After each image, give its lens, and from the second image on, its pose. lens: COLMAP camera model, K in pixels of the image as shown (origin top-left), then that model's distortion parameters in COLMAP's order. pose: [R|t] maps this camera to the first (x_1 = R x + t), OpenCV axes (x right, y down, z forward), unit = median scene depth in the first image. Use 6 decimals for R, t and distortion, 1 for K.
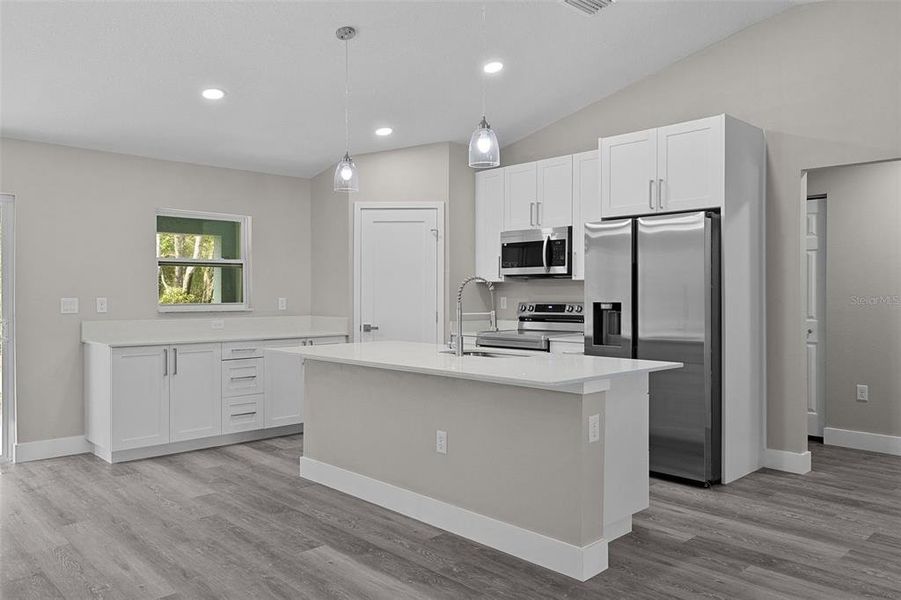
lens RADIAL K [[659.4, 0, 450.5], [0, 659.4, 300.0], [0, 0, 1]] dist [-0.000434, -0.000769]
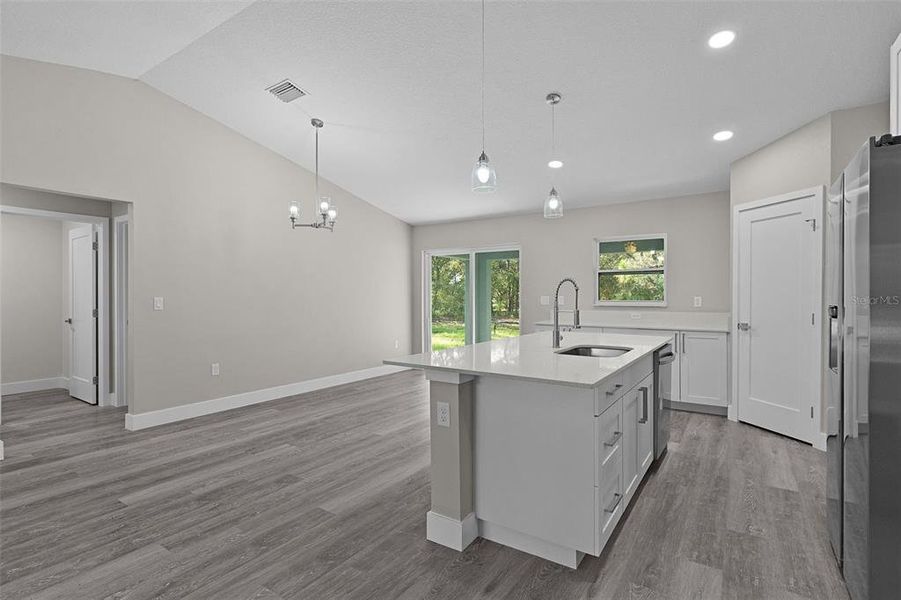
lens RADIAL K [[432.7, 0, 450.5], [0, 432.7, 300.0], [0, 0, 1]] dist [-0.001388, -0.000216]
pose [[0.205270, 0.011113, -0.978642, 0.475038], [-0.006410, 0.999929, 0.010010, -0.002947], [0.978684, 0.004218, 0.205327, 0.445394]]
